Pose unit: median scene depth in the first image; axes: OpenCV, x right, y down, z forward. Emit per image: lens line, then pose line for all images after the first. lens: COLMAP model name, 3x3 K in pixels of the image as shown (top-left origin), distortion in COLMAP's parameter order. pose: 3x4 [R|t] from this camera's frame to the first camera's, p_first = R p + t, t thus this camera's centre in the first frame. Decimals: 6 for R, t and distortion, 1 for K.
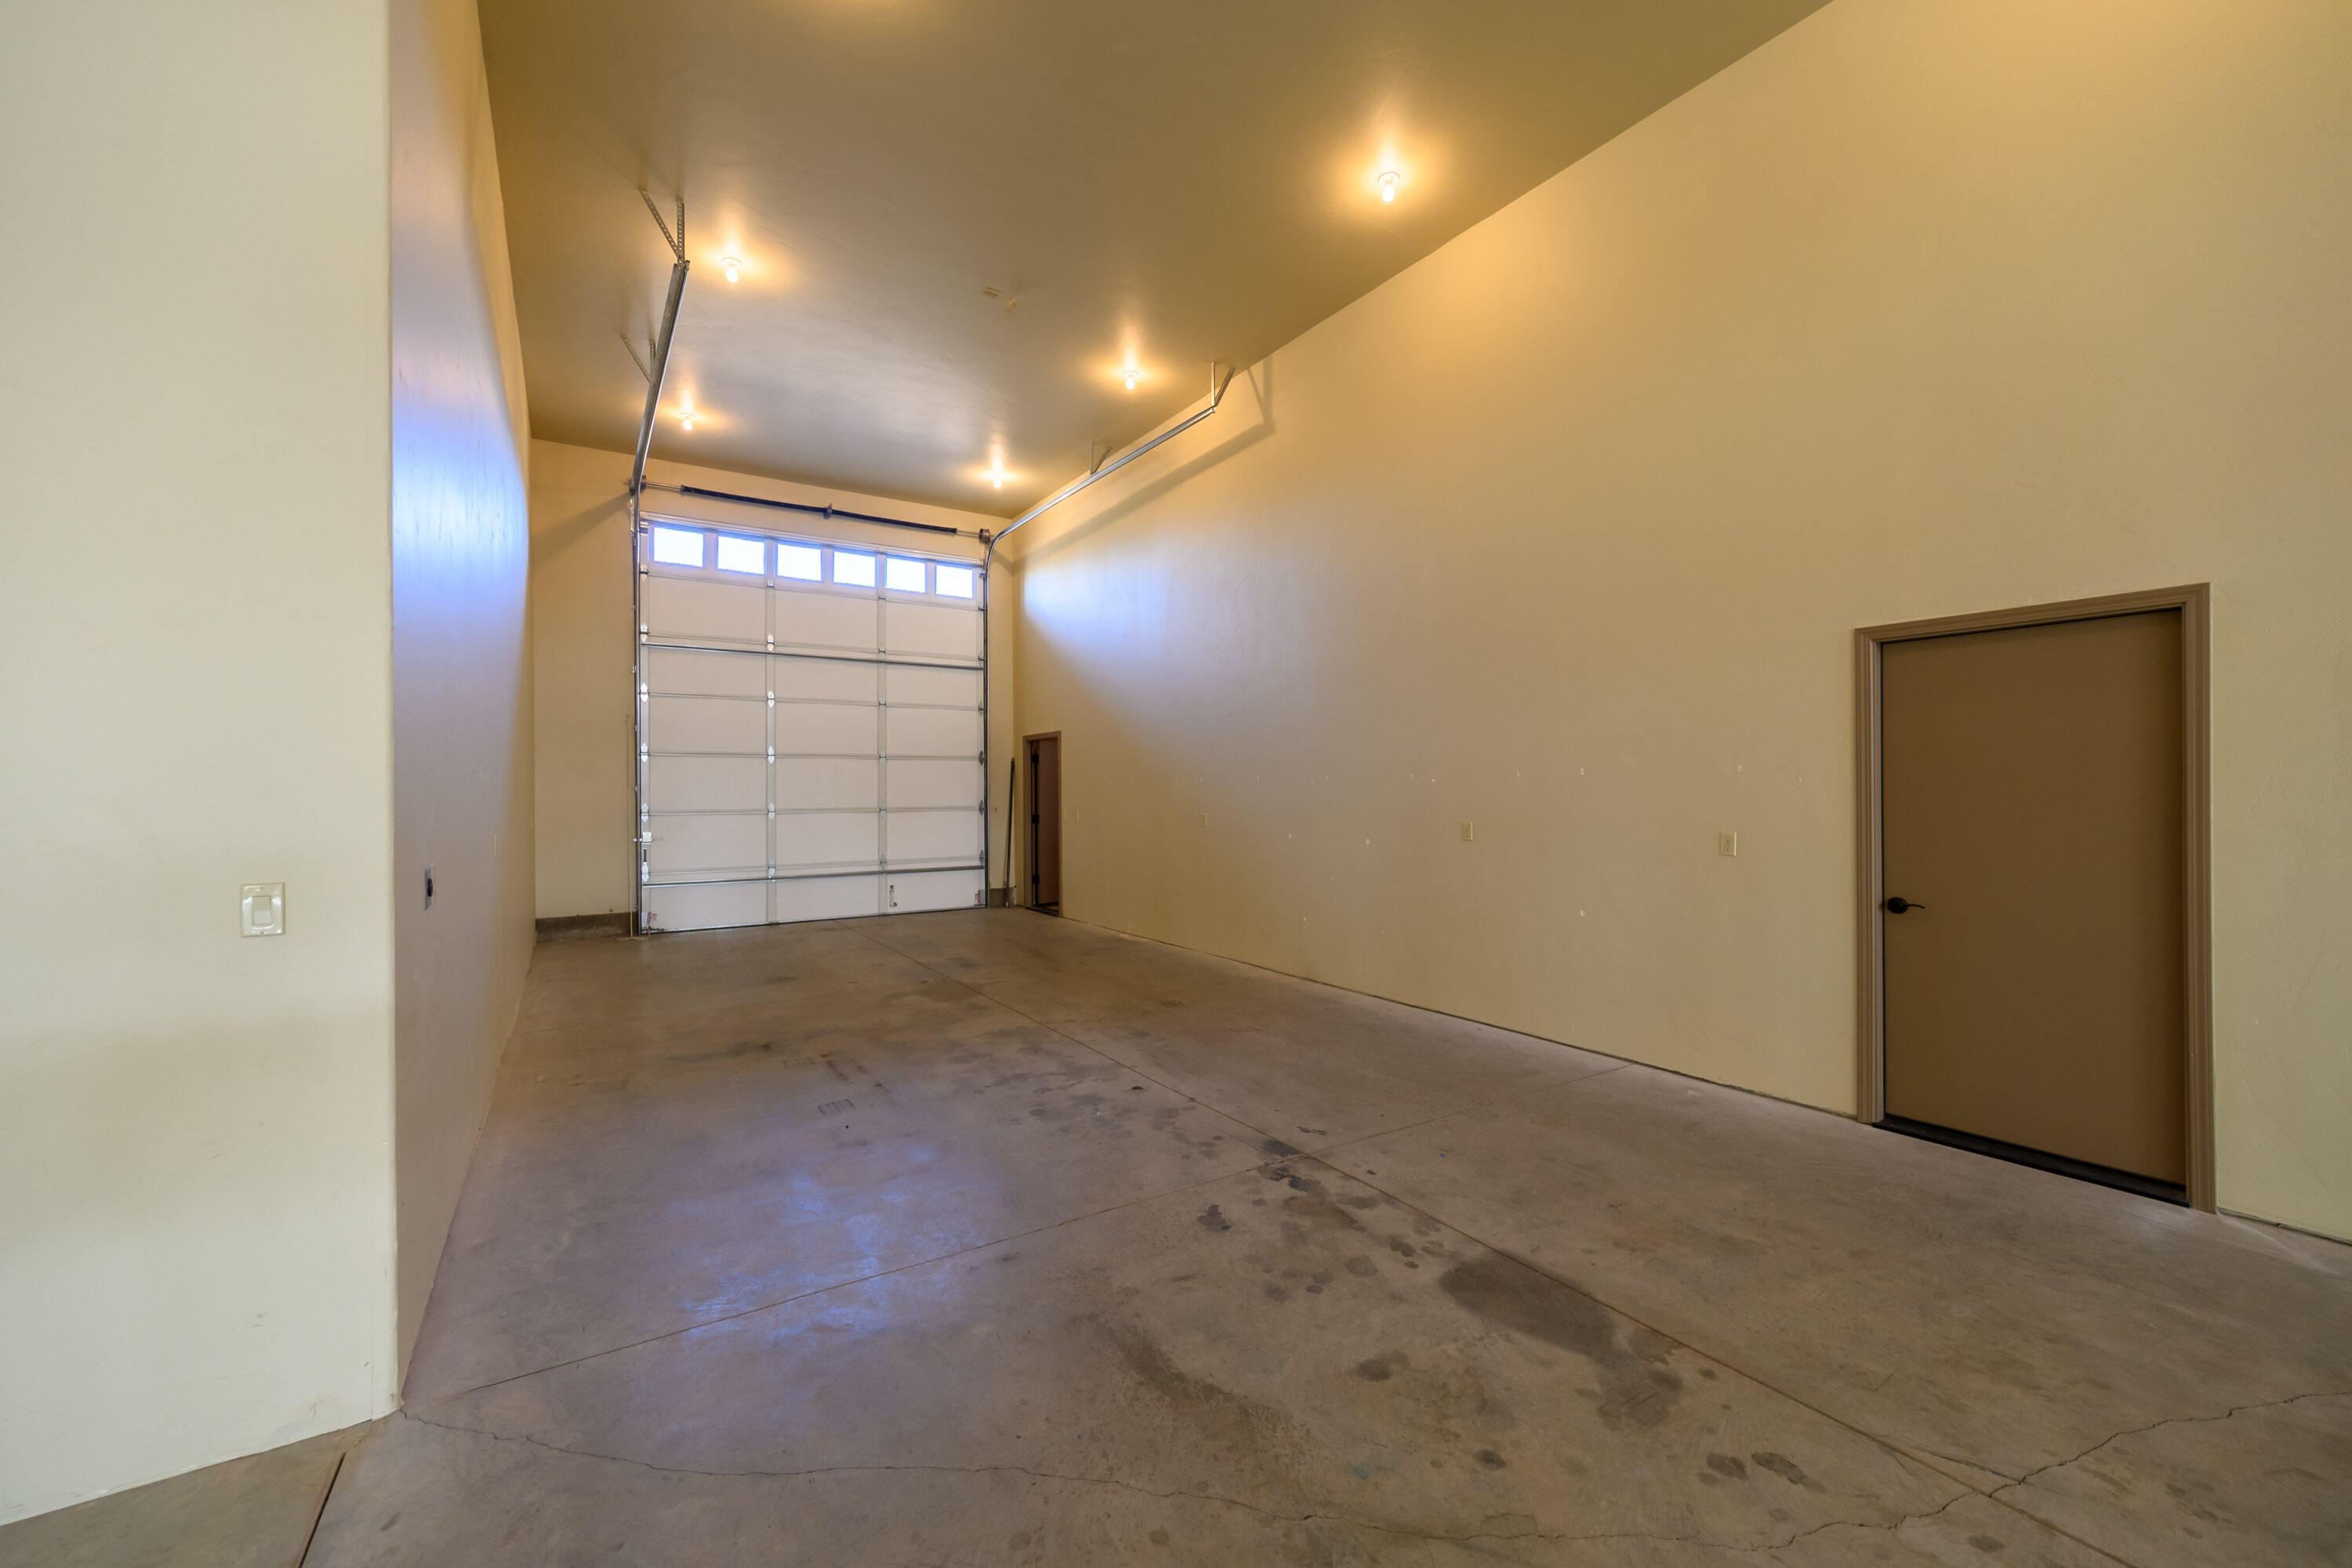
lens RADIAL K [[932.4, 0, 1174.5], [0, 932.4, 785.6], [0, 0, 1]] dist [-0.000111, 0.000018]
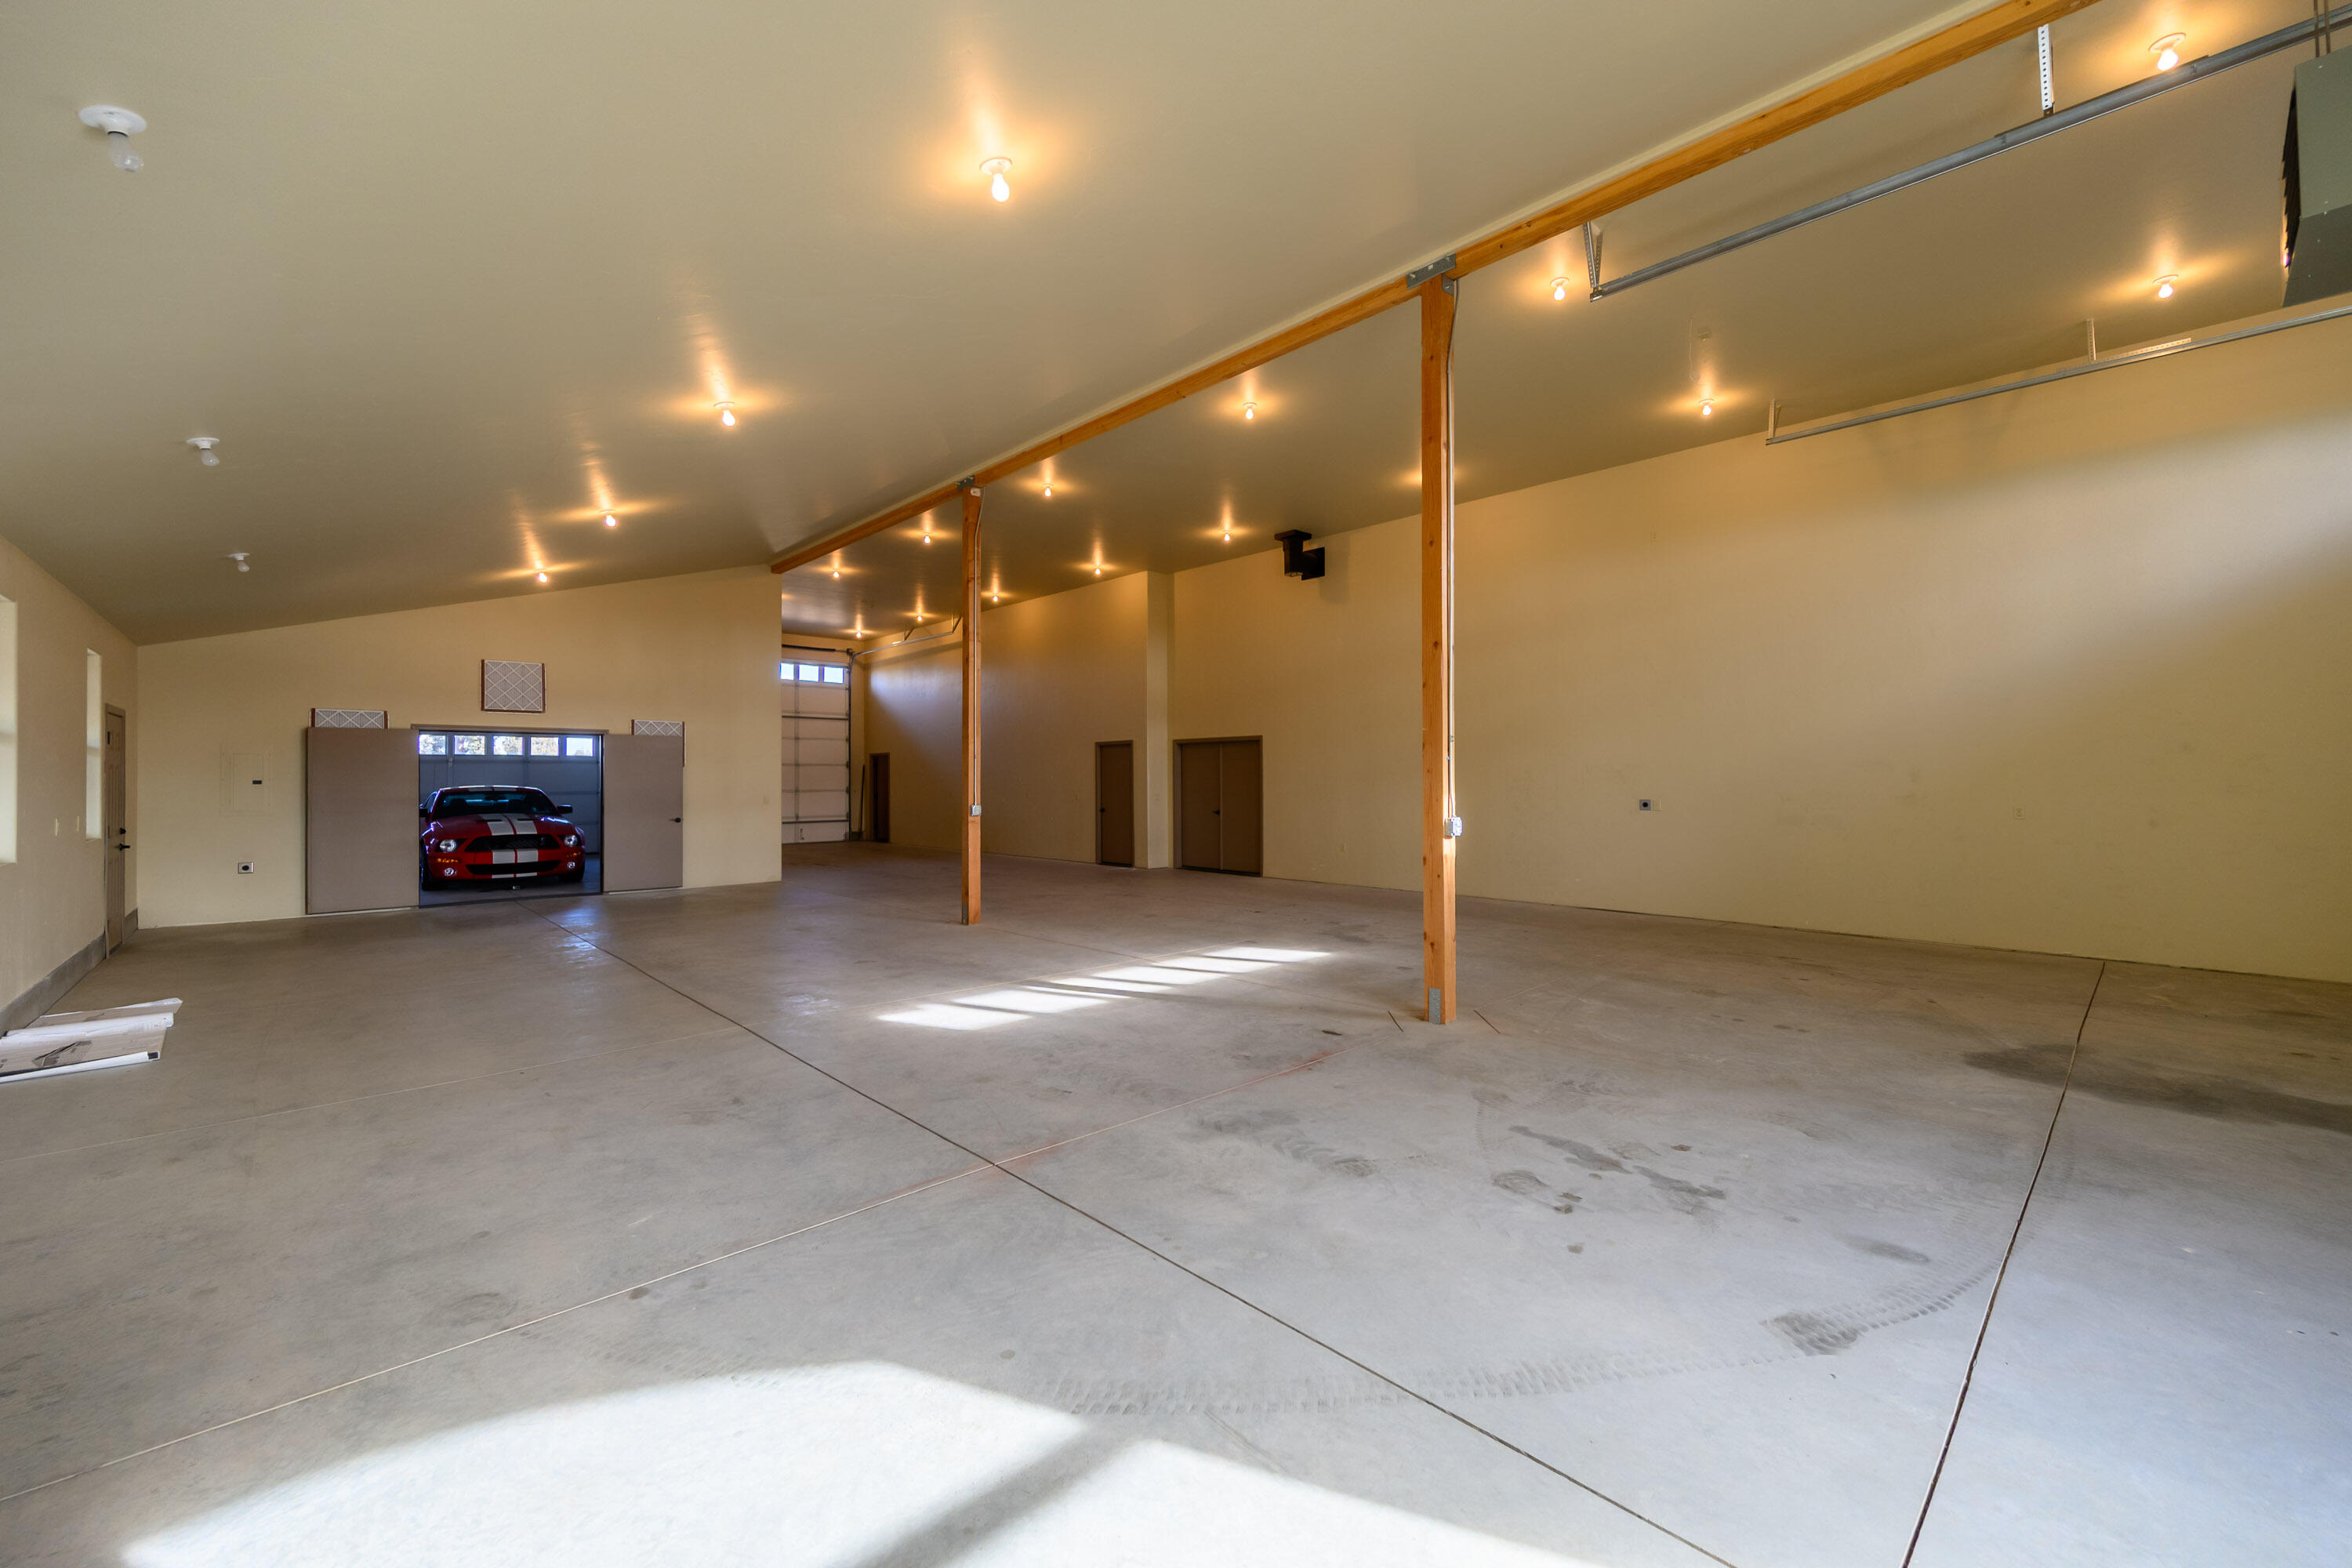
lens RADIAL K [[932.4, 0, 1171.2], [0, 932.4, 770.9], [0, 0, 1]] dist [-0.000111, 0.000018]
pose [[0.984951, 0.002057, 0.172820, 0.126256], [-0.001140, 0.999985, -0.005405, -0.006694], [-0.172829, 0.005126, 0.984939, -1.061154]]
